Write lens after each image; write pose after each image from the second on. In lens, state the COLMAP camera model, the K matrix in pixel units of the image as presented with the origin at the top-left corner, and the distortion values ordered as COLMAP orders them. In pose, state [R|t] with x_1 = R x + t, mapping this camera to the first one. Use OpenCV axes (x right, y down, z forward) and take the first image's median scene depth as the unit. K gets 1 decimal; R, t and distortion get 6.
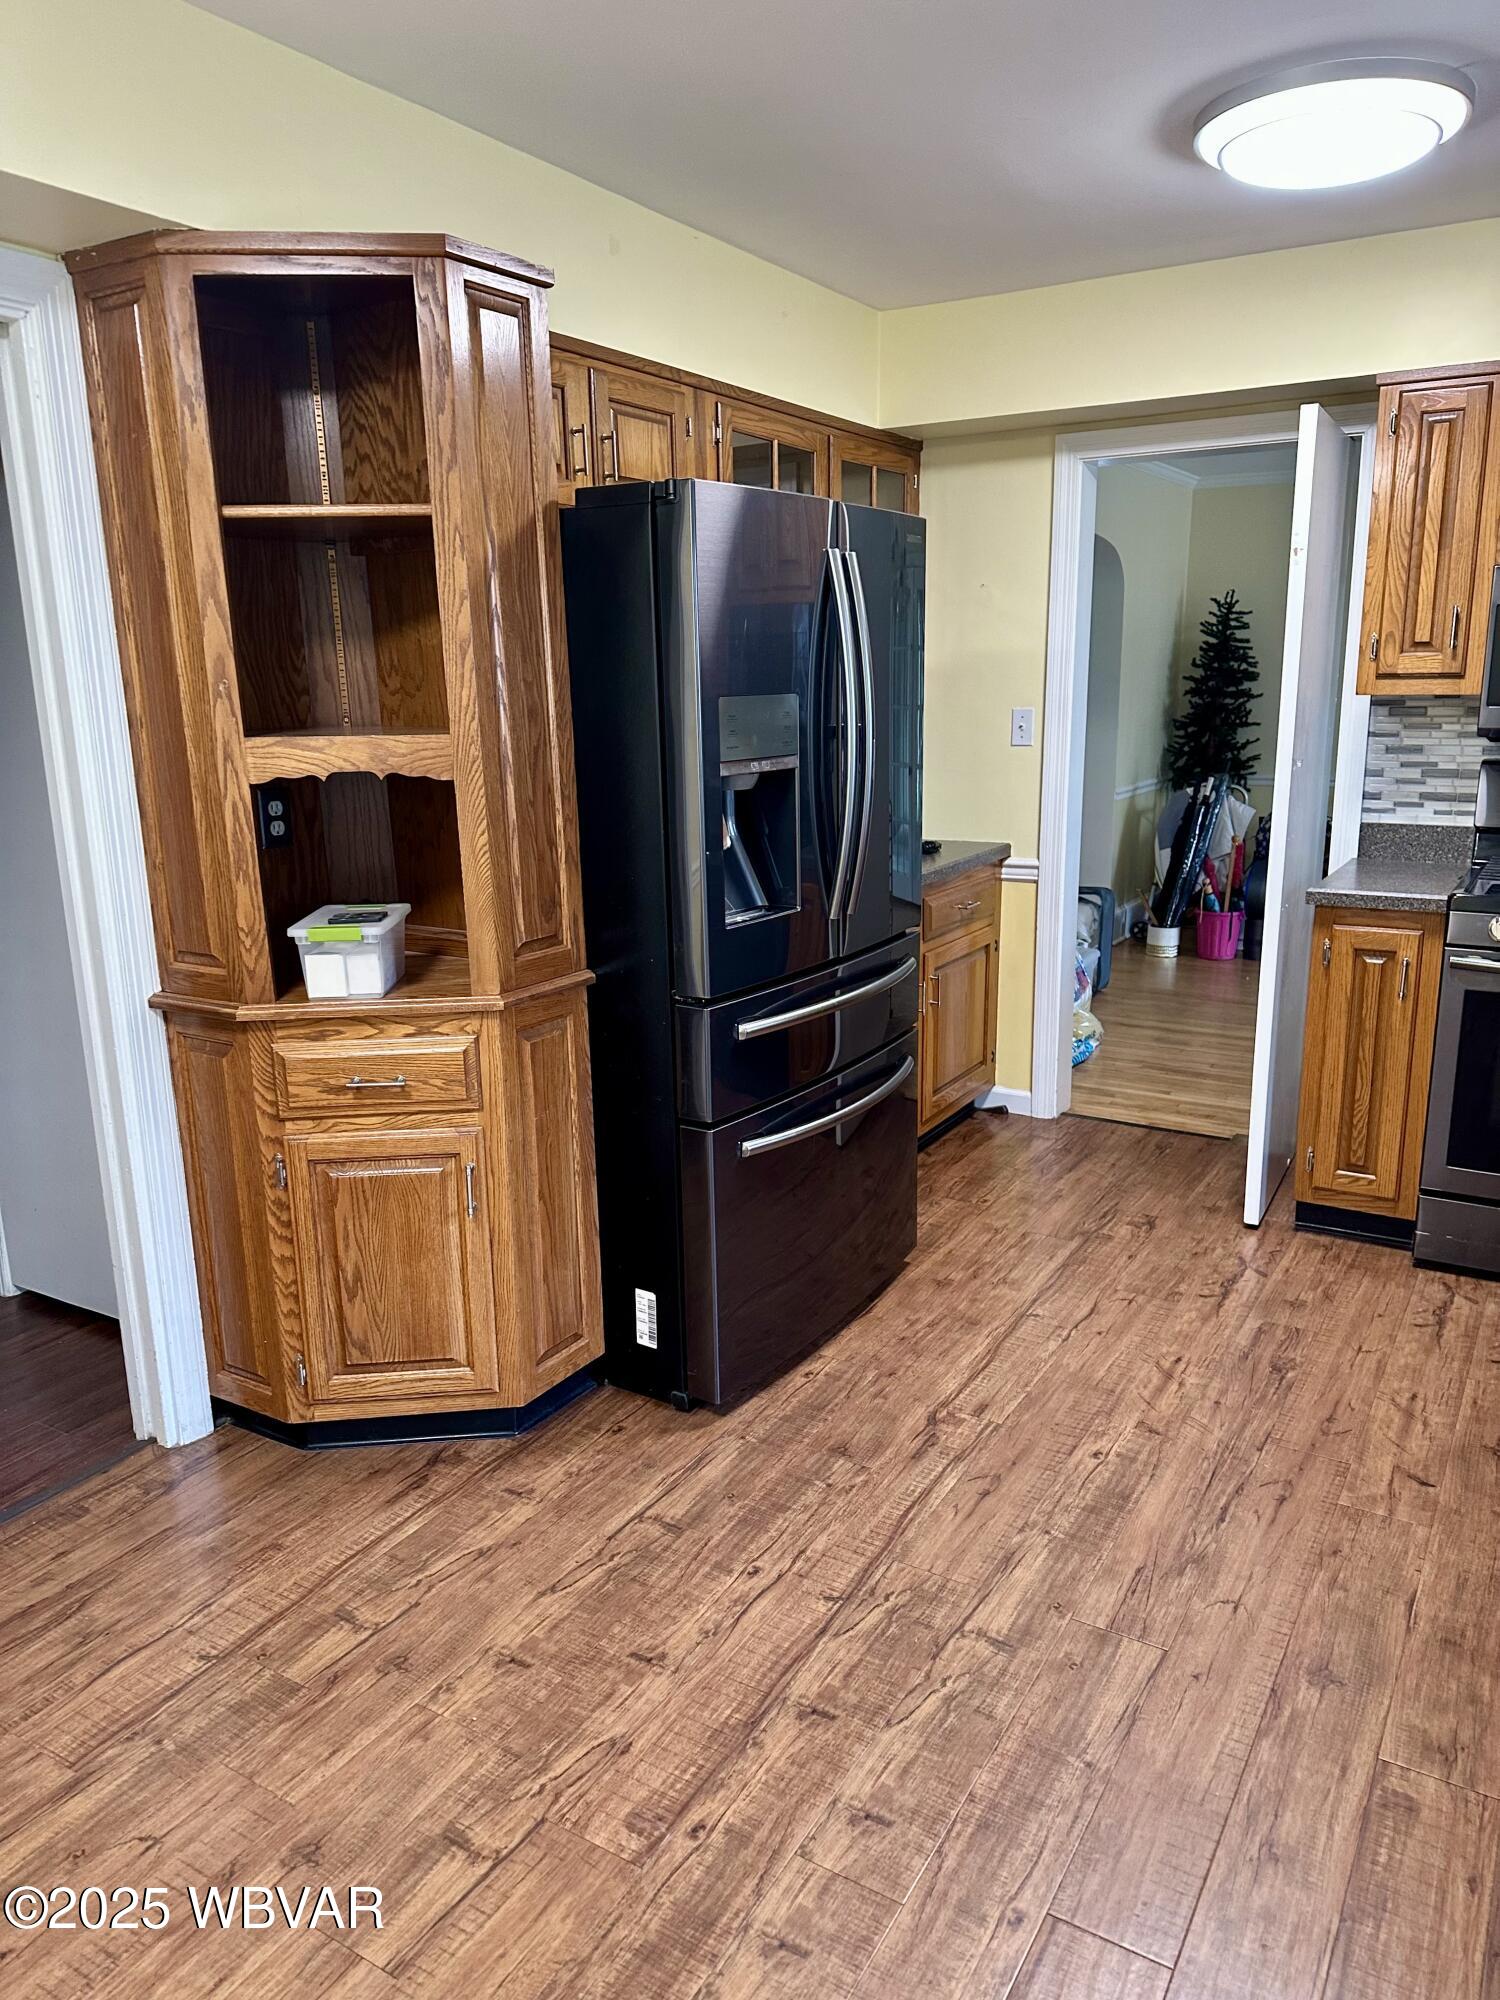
lens RADIAL K [[1400.9, 0, 750.0], [0, 1400.9, 1000.0], [0, 0, 1]] dist [0.041311, -0.045891]
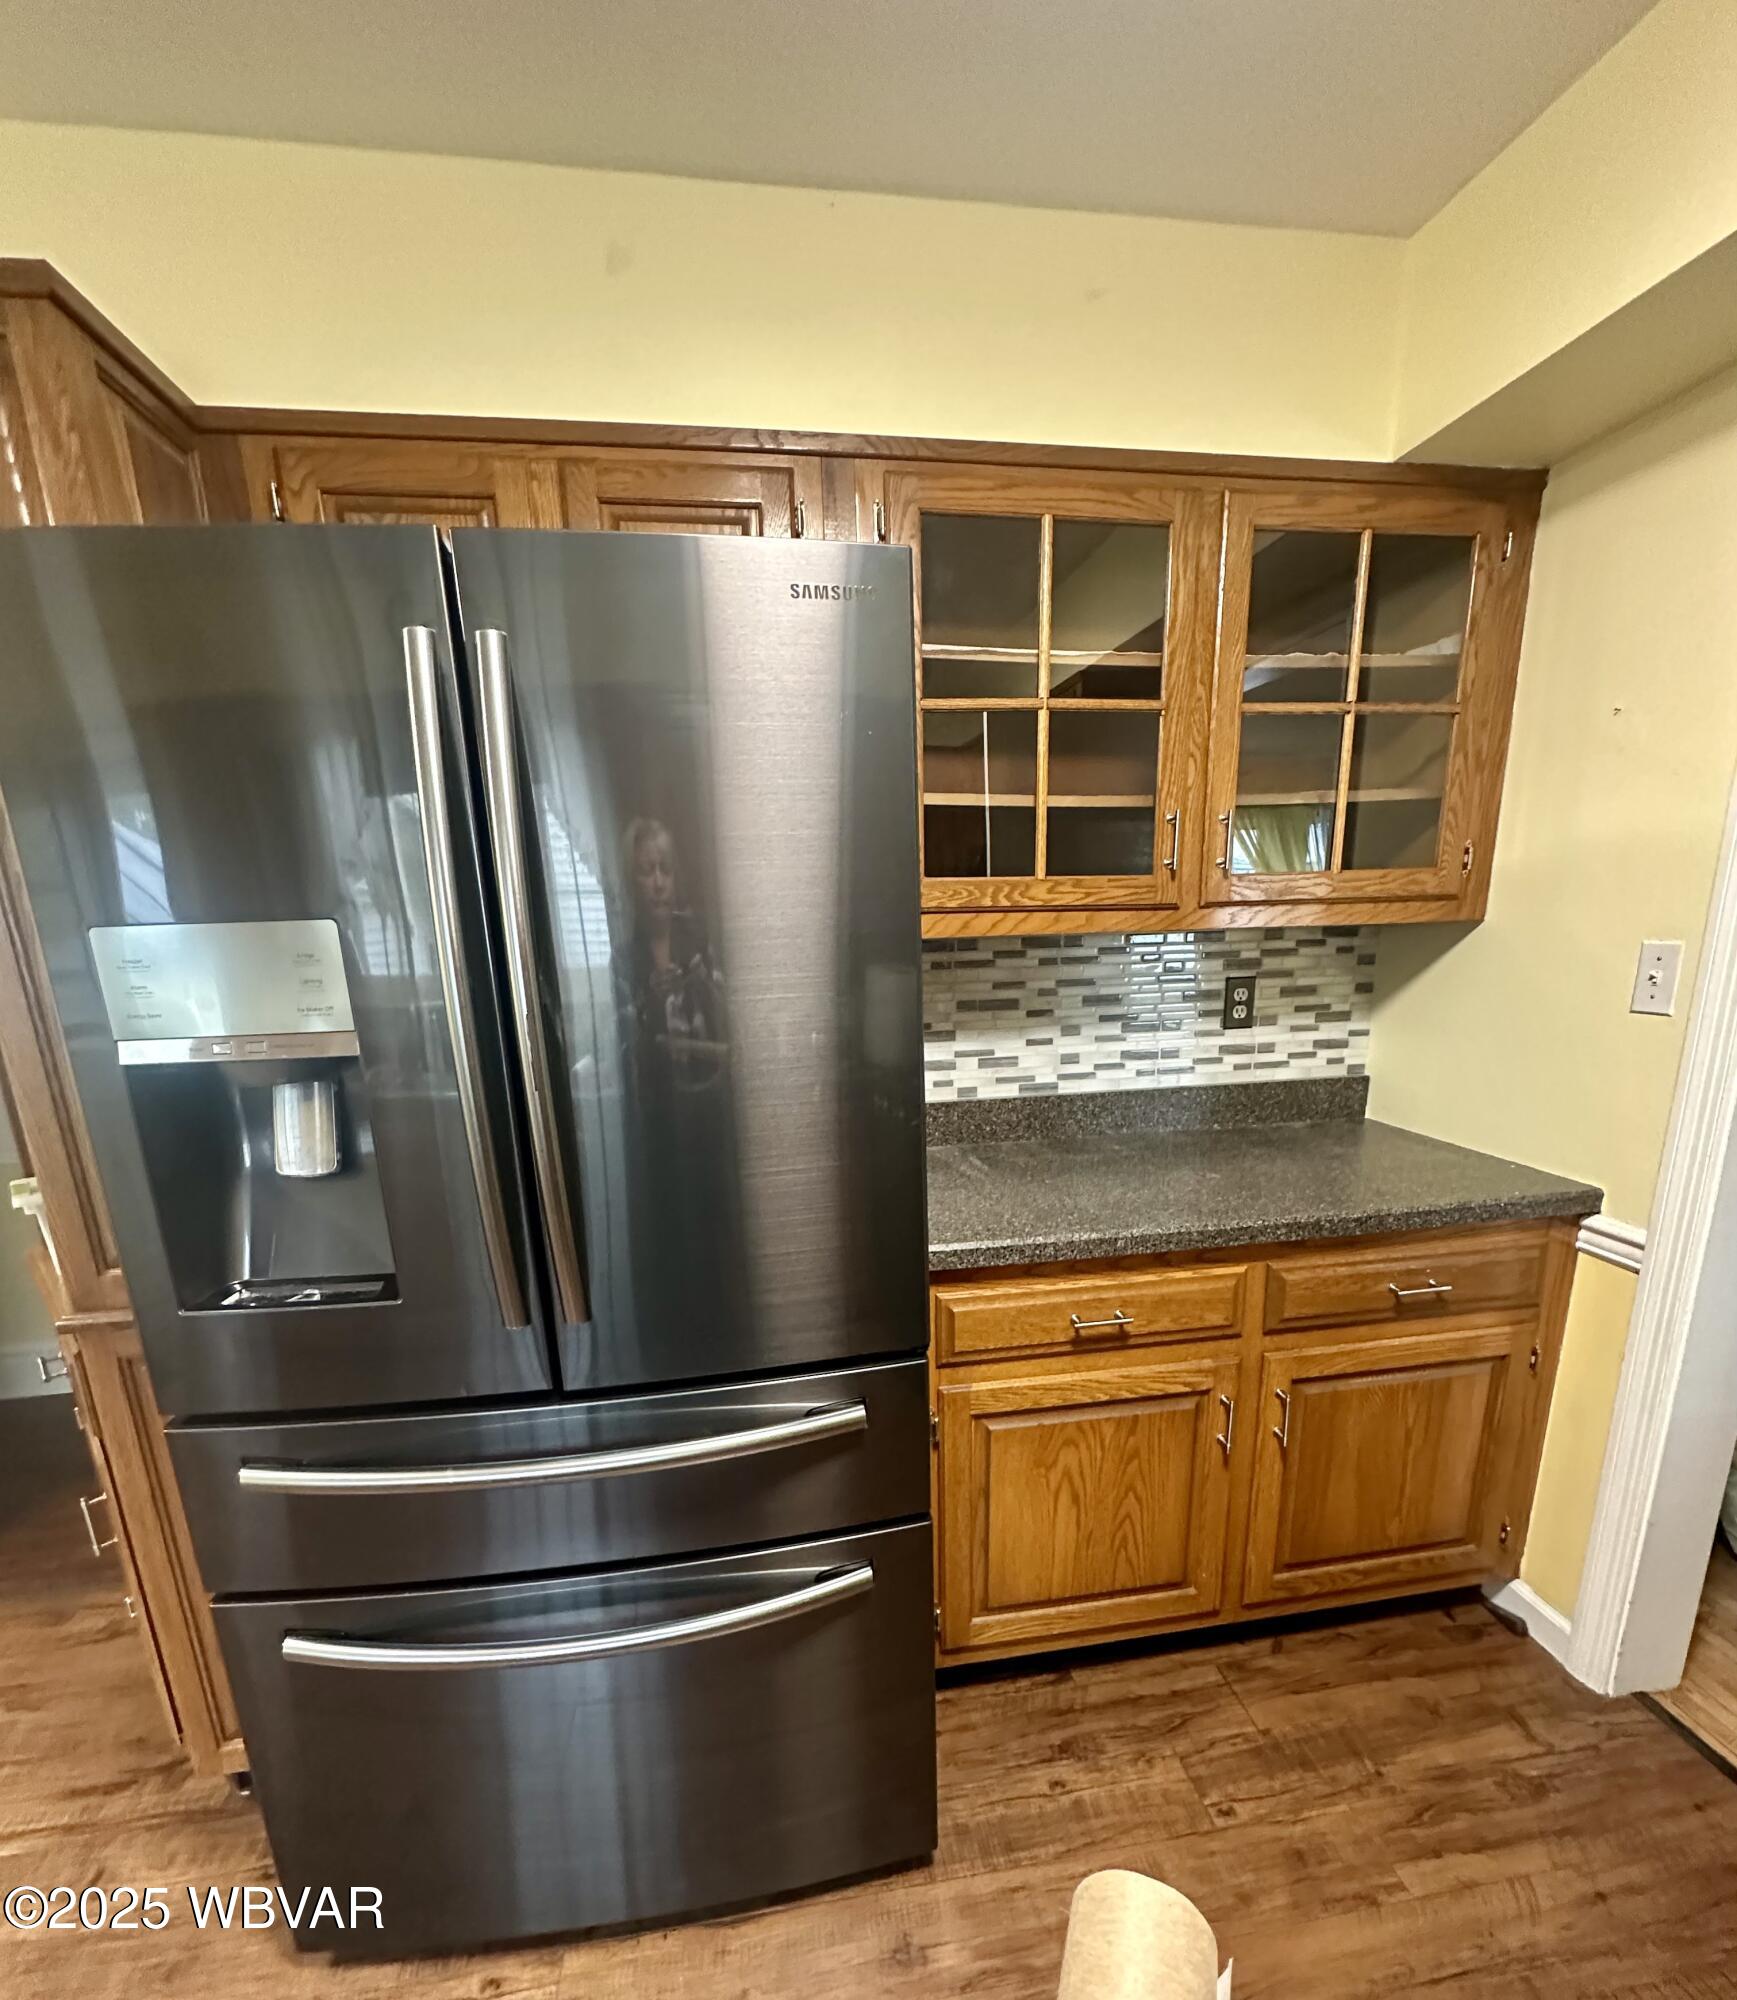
lens RADIAL K [[914.4, 0, 868.4], [0, 914.4, 1044.6], [0, 0, 1]] dist [-0.000496, -0.000120]
pose [[0.650478, 0.209161, -0.730158, 0.494421], [-0.174613, 0.976767, 0.124247, -0.323734], [0.739181, 0.046675, 0.671887, 1.075599]]
